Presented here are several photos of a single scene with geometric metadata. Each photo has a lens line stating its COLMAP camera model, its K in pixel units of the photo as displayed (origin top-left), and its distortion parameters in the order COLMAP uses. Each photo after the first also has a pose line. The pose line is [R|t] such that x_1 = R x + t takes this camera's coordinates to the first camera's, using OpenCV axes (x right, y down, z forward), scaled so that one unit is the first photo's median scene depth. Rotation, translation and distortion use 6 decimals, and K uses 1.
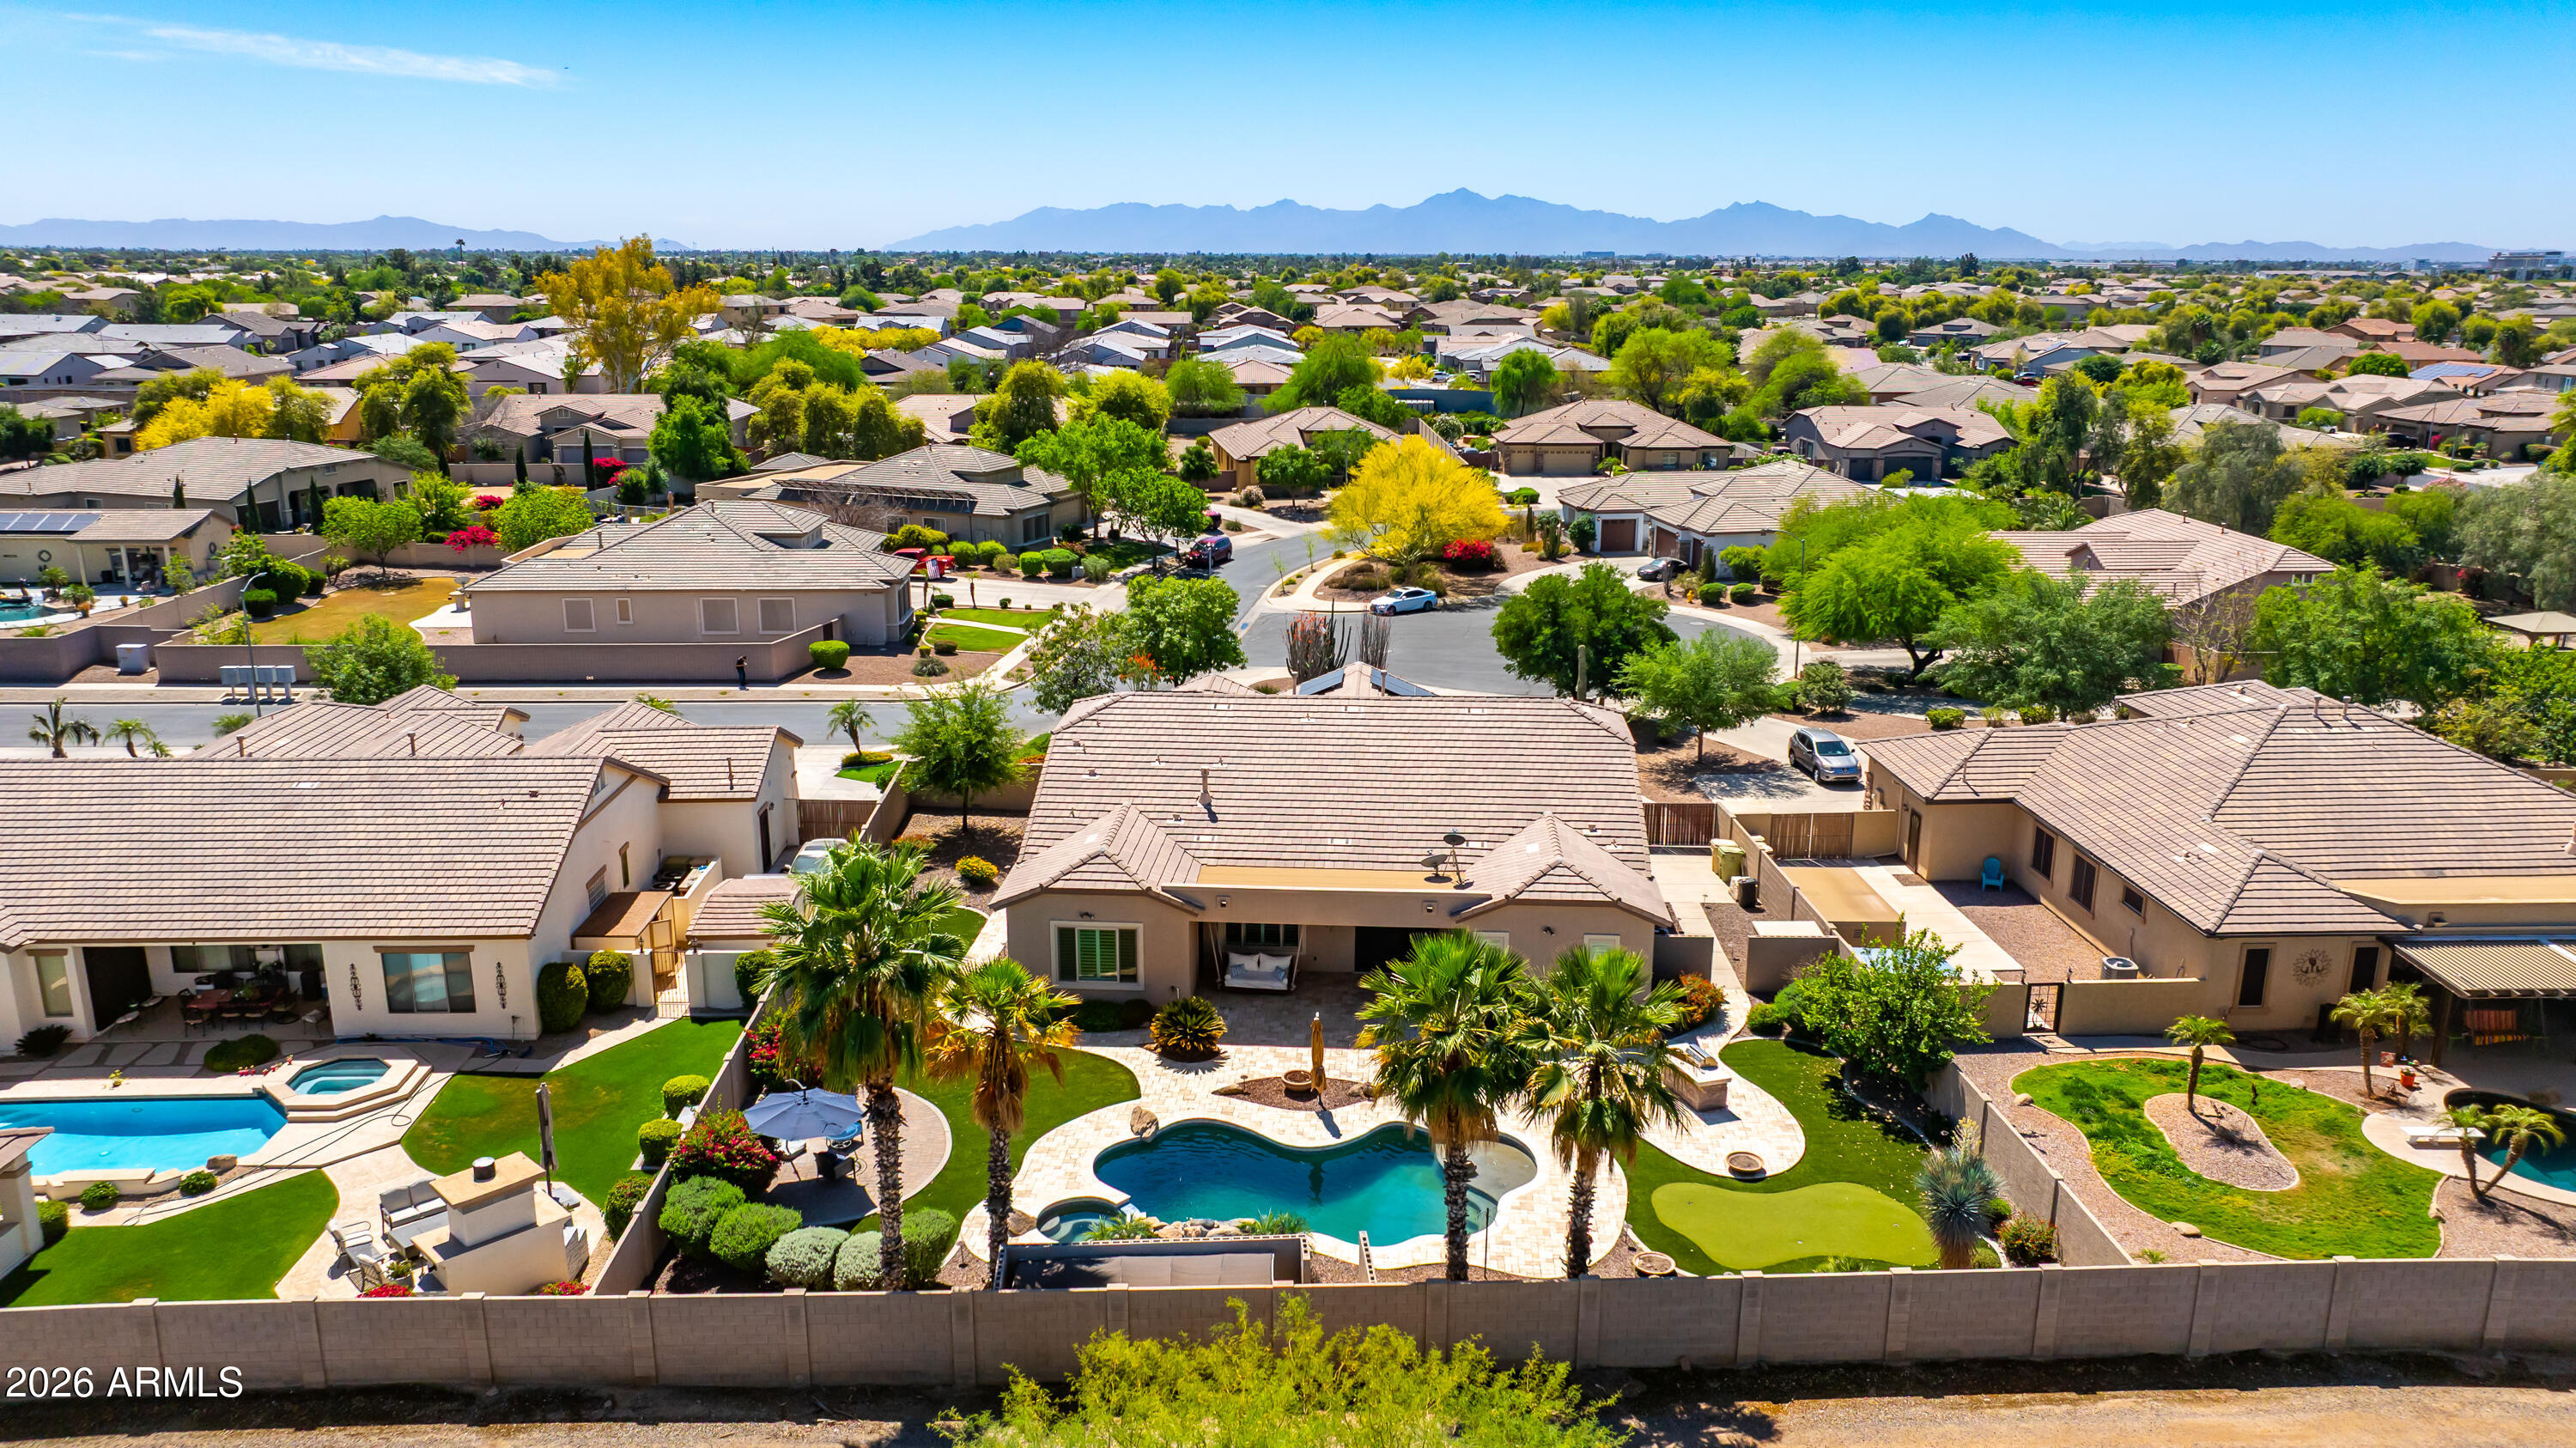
lens RADIAL K [[1814.2, 0, 1288.8], [0, 1814.2, 725.2], [0, 0, 1]] dist [-0.023564, 0.006786]
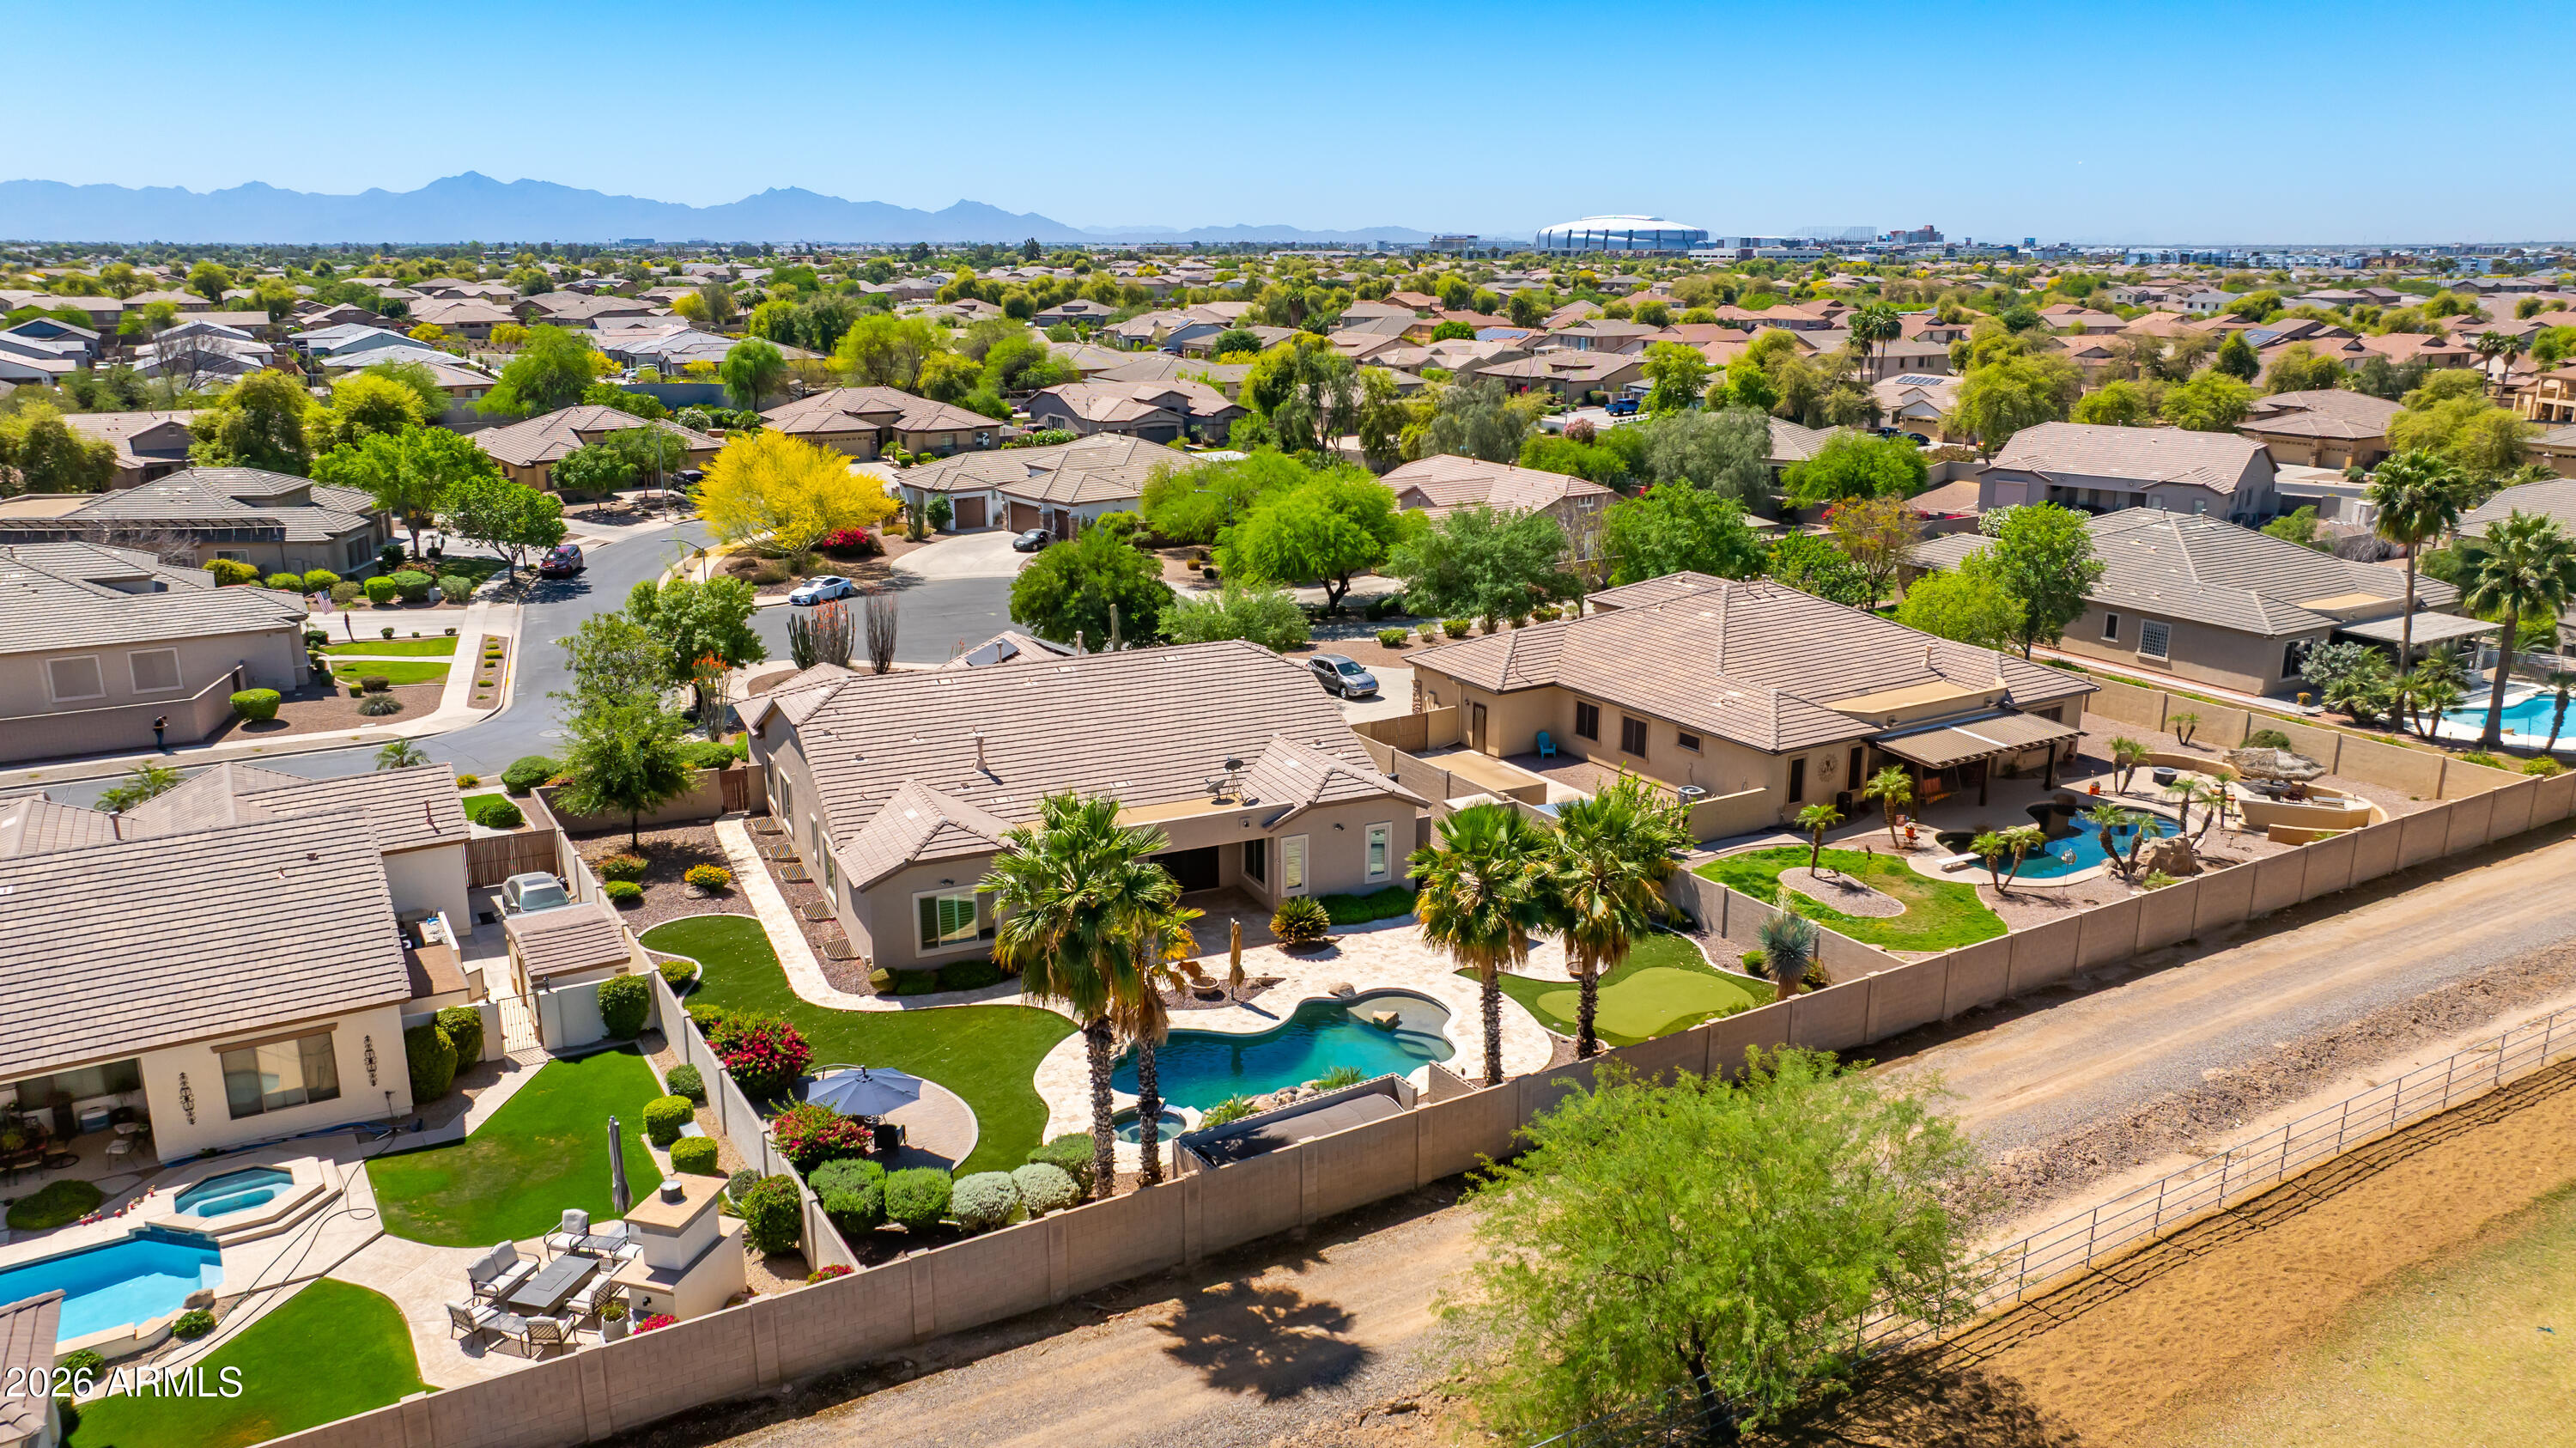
lens RADIAL K [[1814.2, 0, 1303.3], [0, 1814.2, 717.4], [0, 0, 1]] dist [-0.023564, 0.006786]
pose [[0.871739, -0.125605, 0.473597, -0.341308], [0.124036, 0.991671, 0.034696, -0.000377], [-0.474011, 0.028497, 0.880058, -0.018781]]
